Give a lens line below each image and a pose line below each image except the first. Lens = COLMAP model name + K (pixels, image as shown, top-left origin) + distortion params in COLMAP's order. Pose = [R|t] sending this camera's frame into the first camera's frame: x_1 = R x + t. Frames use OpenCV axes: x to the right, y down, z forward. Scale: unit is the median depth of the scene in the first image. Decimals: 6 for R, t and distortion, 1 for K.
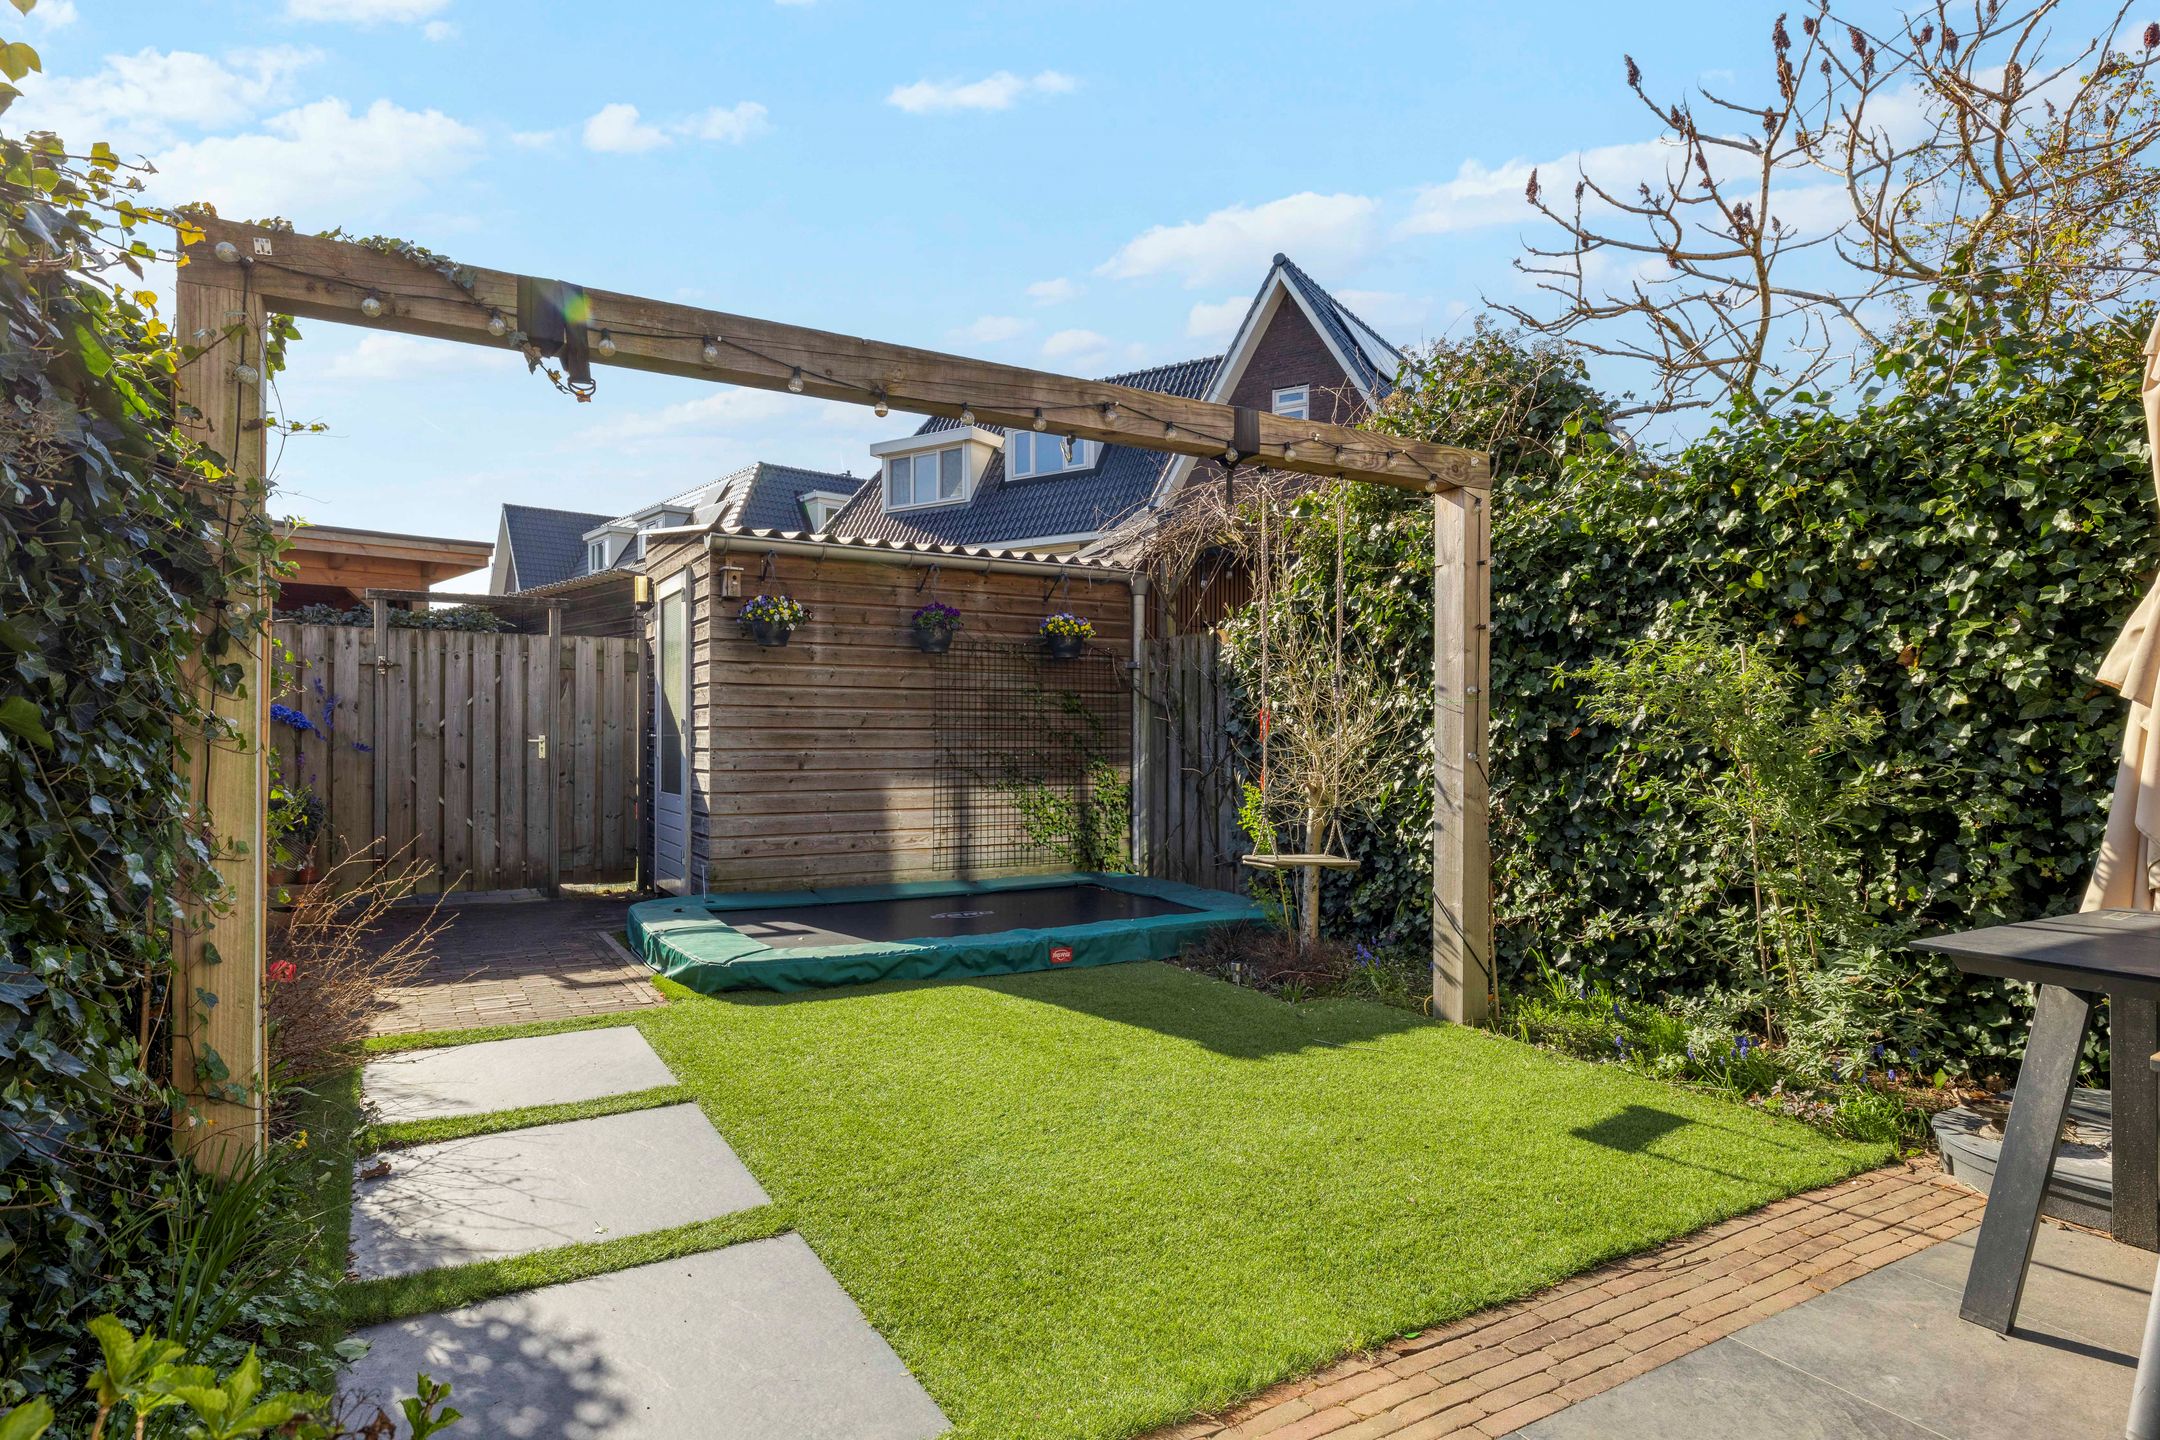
lens RADIAL K [[1186.5, 0, 1088.1], [0, 1186.5, 759.6], [0, 0, 1]] dist [-0.002732, 0.000486]
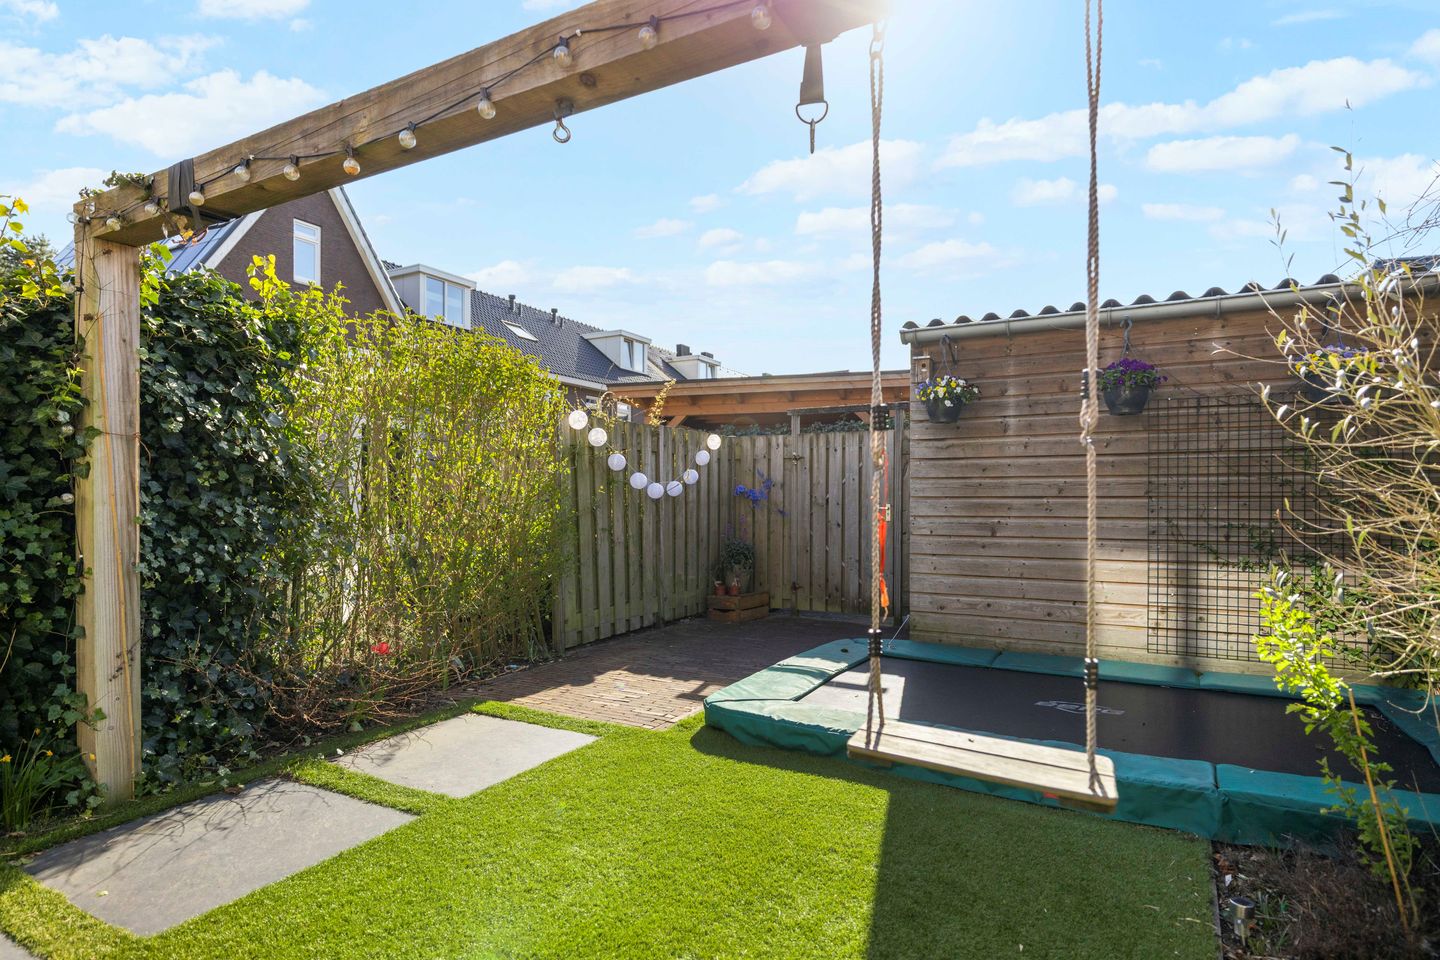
lens RADIAL K [[778.8, 0, 720.2], [0, 778.8, 508.9], [0, 0, 1]] dist [0.000282, 0.000398]
pose [[0.491183, 0.005603, -0.871038, 0.244796], [-0.017719, 0.999837, -0.003560, -0.009284], [0.870876, 0.017182, 0.491202, 0.443075]]
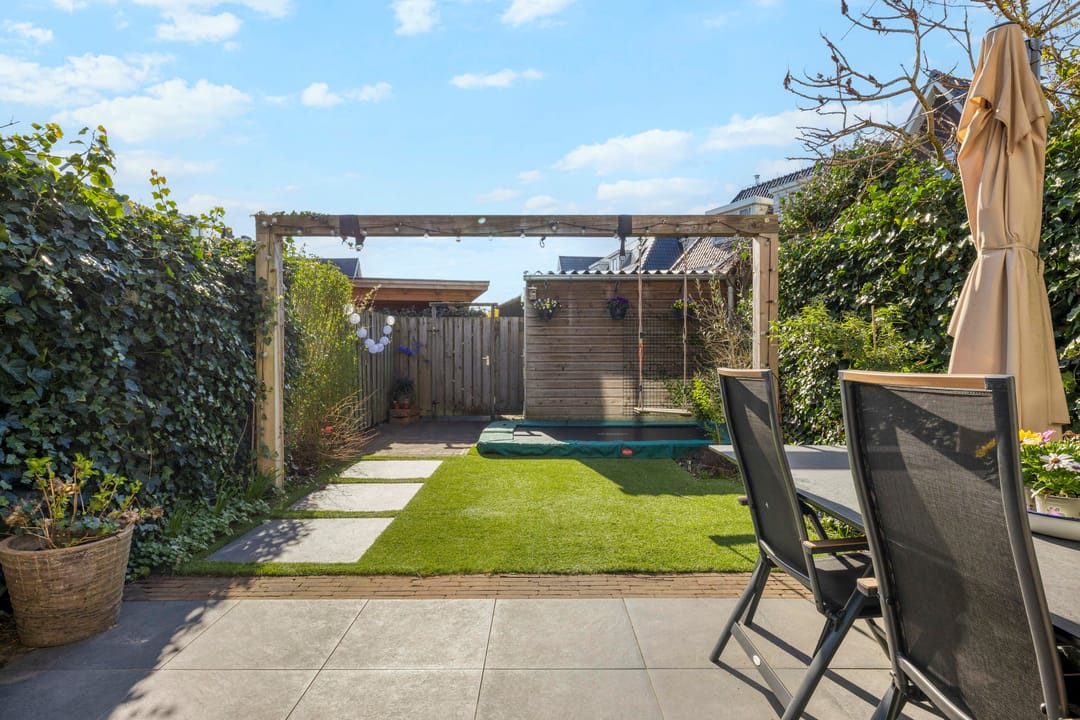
lens RADIAL K [[593.2, 0, 544.1], [0, 593.2, 379.8], [0, 0, 1]] dist [-0.002732, 0.000486]
pose [[0.859727, 0.016924, -0.510473, 0.334798], [-0.006345, 0.999728, 0.022459, 0.000994], [0.510714, -0.016070, 0.859600, -0.046985]]
